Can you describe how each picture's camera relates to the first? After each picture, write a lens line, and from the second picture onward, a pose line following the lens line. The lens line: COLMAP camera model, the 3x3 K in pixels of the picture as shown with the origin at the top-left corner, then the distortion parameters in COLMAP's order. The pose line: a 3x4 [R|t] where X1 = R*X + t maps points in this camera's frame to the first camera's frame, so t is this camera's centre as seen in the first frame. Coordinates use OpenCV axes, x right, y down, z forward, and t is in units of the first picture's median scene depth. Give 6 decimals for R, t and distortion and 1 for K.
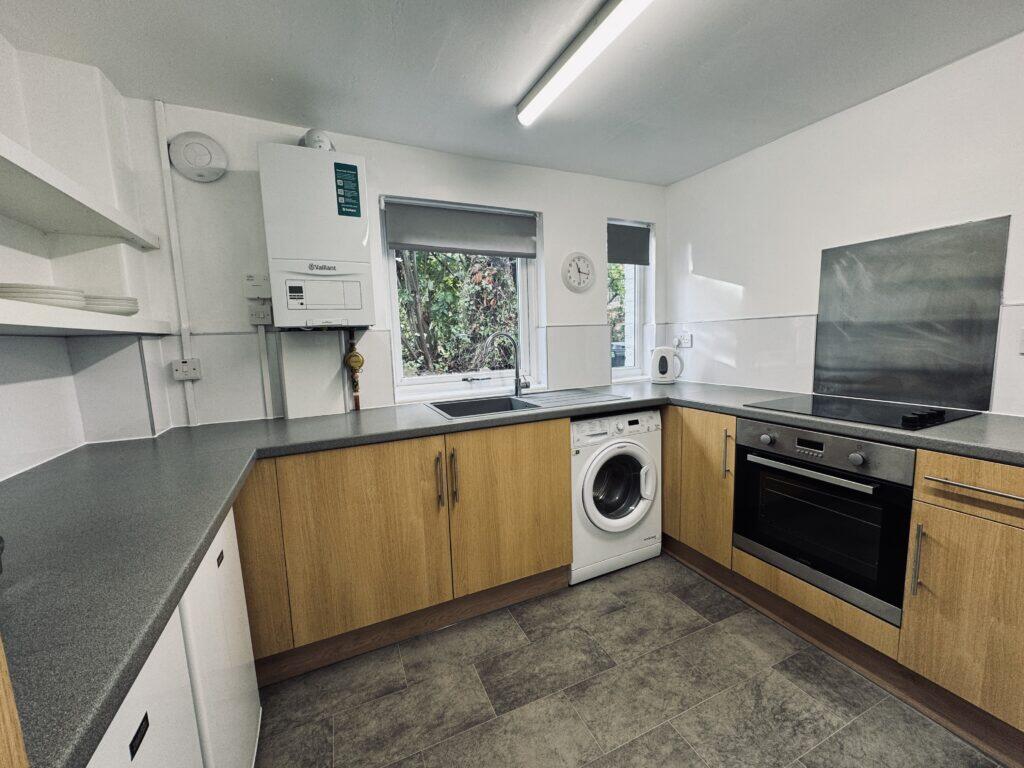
lens RADIAL K [[410.0, 0, 513.0], [0, 410.0, 383.1], [0, 0, 1]] dist [-0.004606, 0.000238]
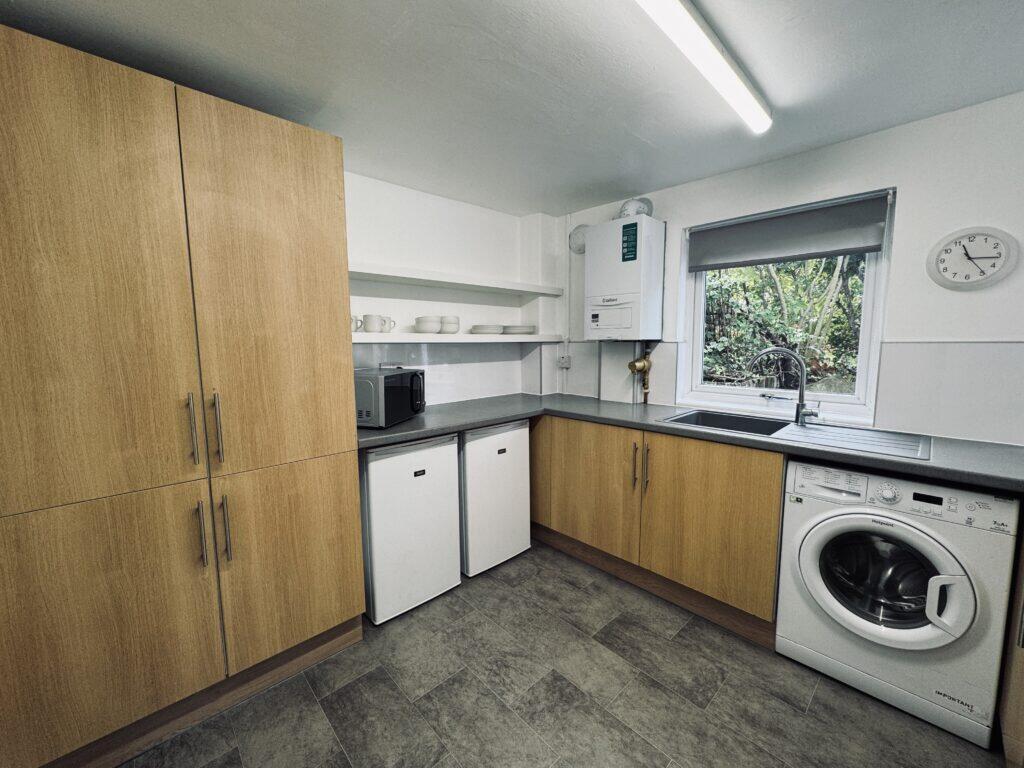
lens RADIAL K [[410.0, 0, 505.9], [0, 410.0, 385.5], [0, 0, 1]] dist [-0.004606, 0.000238]
pose [[0.315810, 0.134387, -0.939257, 0.802983], [-0.114141, 0.988111, 0.102999, -0.085636], [0.941932, 0.074680, 0.327395, 0.183750]]
